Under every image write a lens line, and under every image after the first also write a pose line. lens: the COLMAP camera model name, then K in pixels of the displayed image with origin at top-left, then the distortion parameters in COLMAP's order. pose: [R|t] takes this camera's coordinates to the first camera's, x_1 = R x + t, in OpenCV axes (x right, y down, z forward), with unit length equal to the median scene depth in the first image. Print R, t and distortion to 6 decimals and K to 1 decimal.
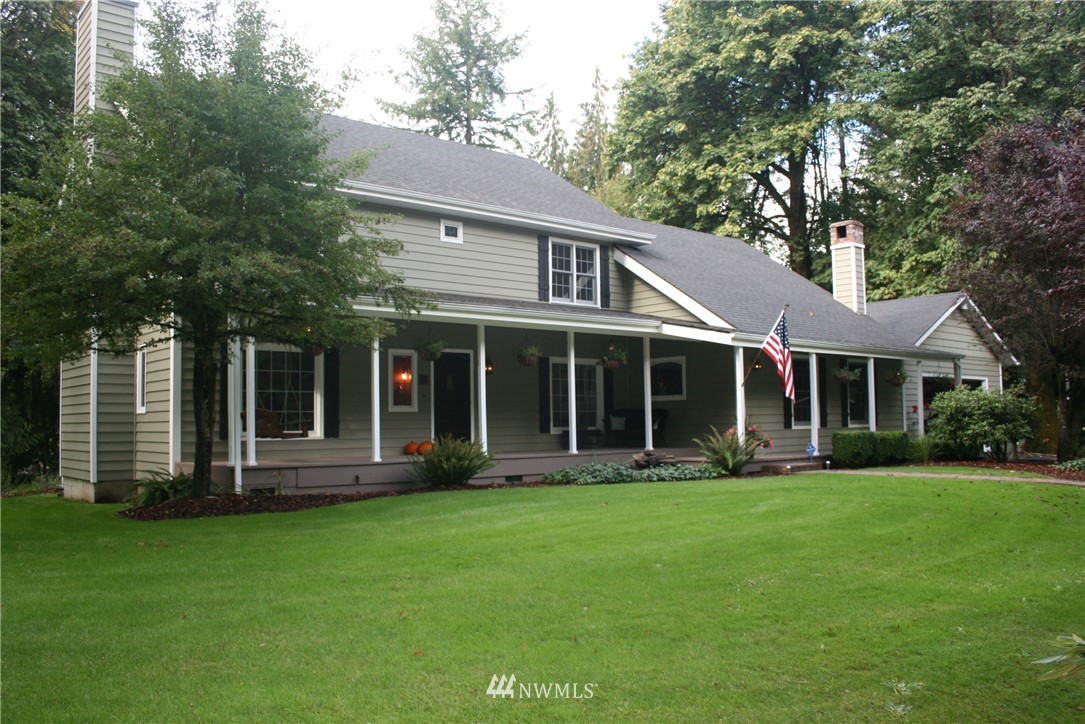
lens RADIAL K [[908.0, 0, 536.0], [0, 908.0, 368.5], [0, 0, 1]] dist [-0.148608, 0.121259]
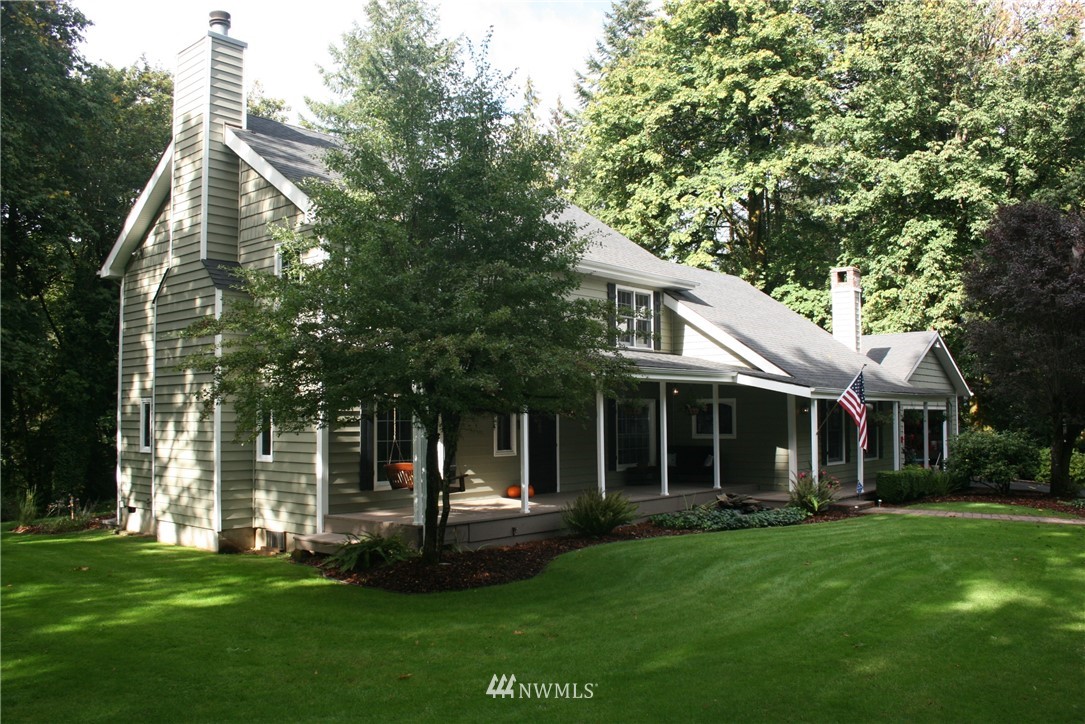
lens RADIAL K [[908.0, 0, 538.7], [0, 908.0, 372.8], [0, 0, 1]] dist [-0.148608, 0.121259]
pose [[0.989938, 0.015848, 0.140614, -0.151757], [-0.017353, 0.999804, 0.009481, -0.034653], [-0.140436, -0.011826, 0.990019, -0.024474]]
